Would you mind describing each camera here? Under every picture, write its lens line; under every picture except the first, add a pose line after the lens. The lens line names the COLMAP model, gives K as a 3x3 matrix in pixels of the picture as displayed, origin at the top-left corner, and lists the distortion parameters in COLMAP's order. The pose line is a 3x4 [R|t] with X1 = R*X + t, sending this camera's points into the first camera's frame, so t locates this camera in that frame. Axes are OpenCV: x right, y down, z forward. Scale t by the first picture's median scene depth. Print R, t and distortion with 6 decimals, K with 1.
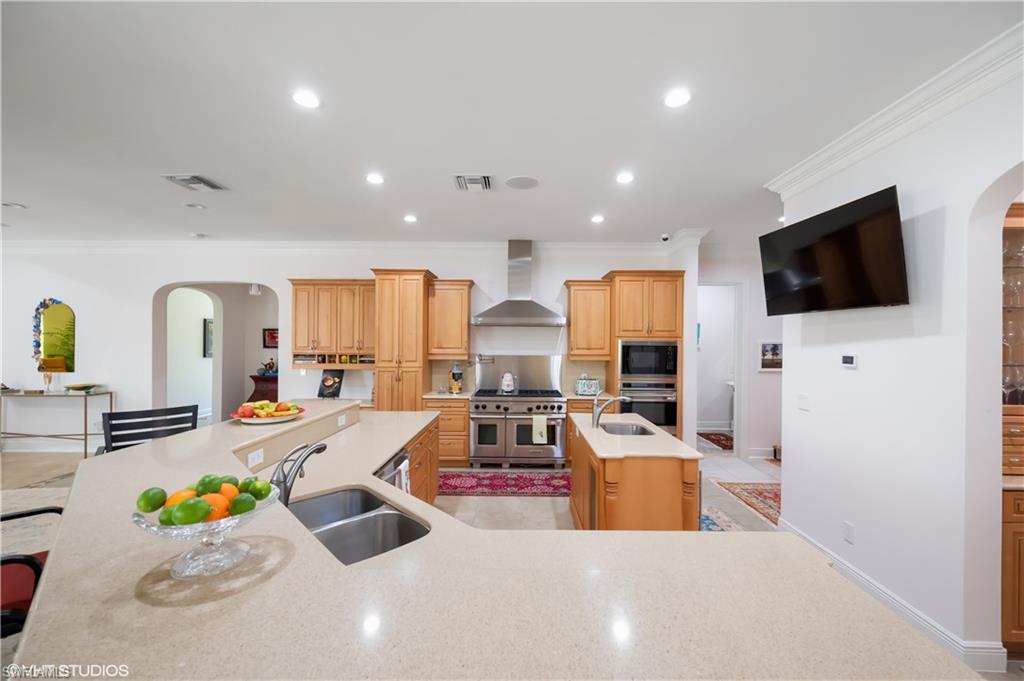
lens RADIAL K [[414.9, 0, 513.5], [0, 414.9, 339.2], [0, 0, 1]] dist [0.002857, -0.000535]
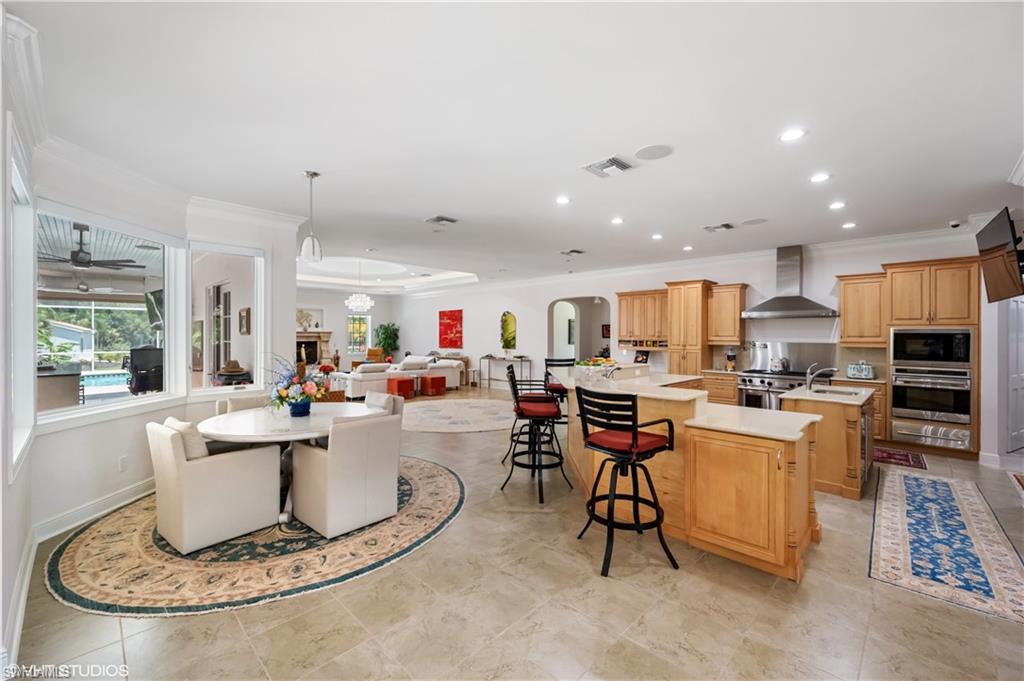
lens RADIAL K [[414.9, 0, 517.3], [0, 414.9, 335.1], [0, 0, 1]] dist [0.002857, -0.000535]
pose [[0.734704, -0.003286, -0.678380, 0.261945], [0.004006, 0.999992, -0.000506, 0.015977], [0.678376, -0.002346, 0.734711, -0.427026]]
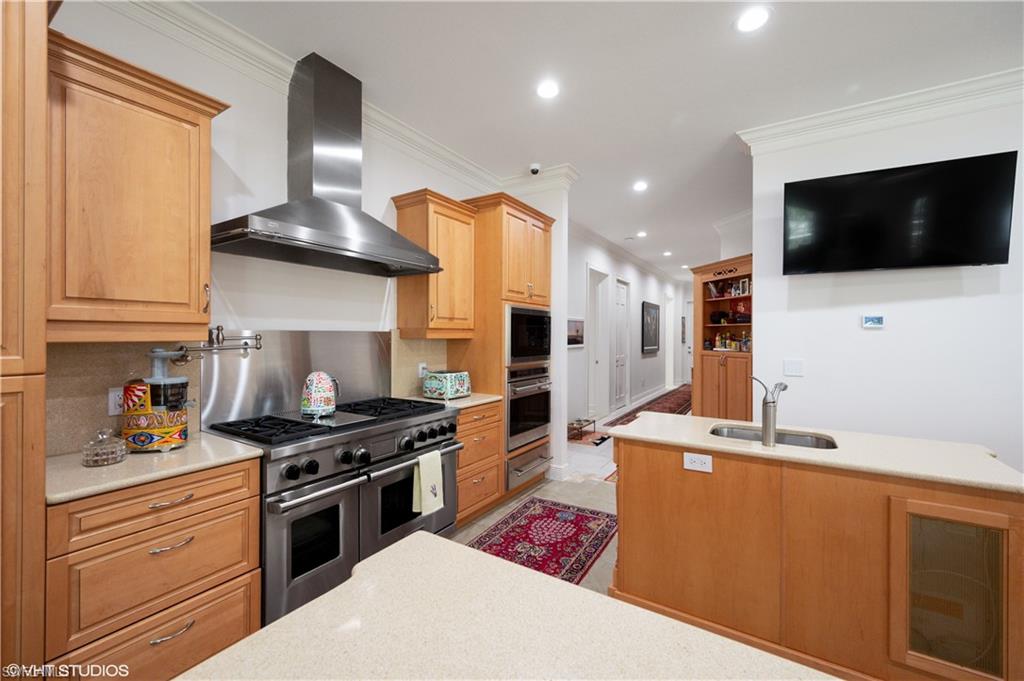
lens RADIAL K [[414.9, 0, 514.1], [0, 414.9, 333.8], [0, 0, 1]] dist [0.002857, -0.000535]
pose [[0.517140, -0.000963, 0.855900, -0.274995], [-0.003876, 0.999986, 0.003467, 0.042466], [-0.855892, -0.005110, 0.517130, 0.630077]]
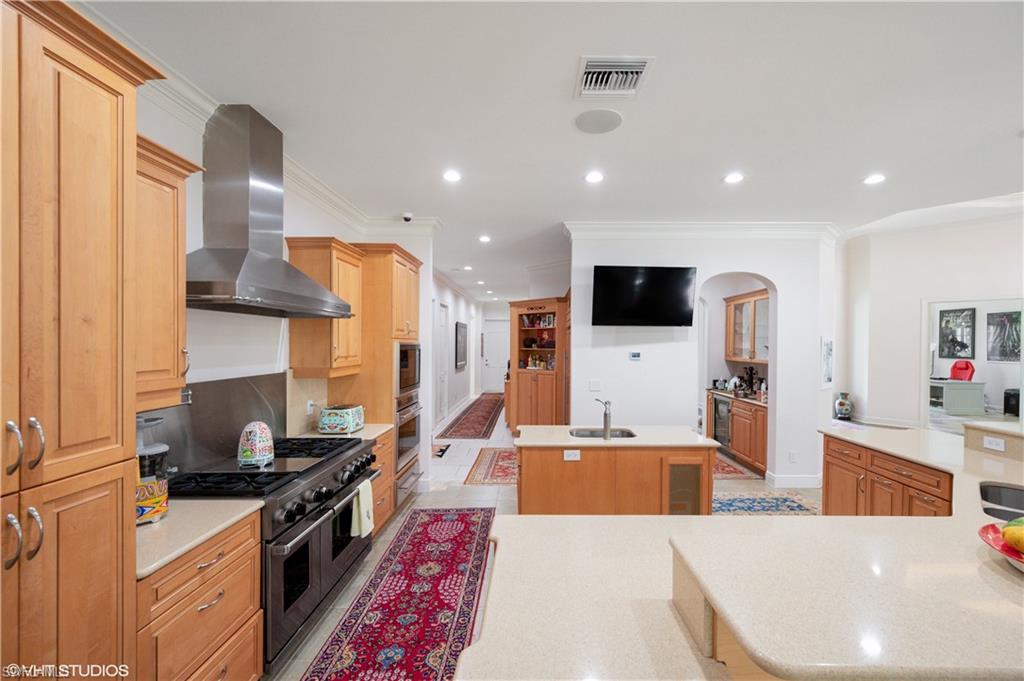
lens RADIAL K [[423.2, 0, 535.5], [0, 423.2, 348.3], [0, 0, 1]] dist [0.004527, 0.000882]
pose [[-0.022582, -0.018401, 0.999576, -0.463200], [-0.006008, 0.999815, 0.018269, -0.003151], [-0.999727, -0.005593, -0.022688, 0.741467]]
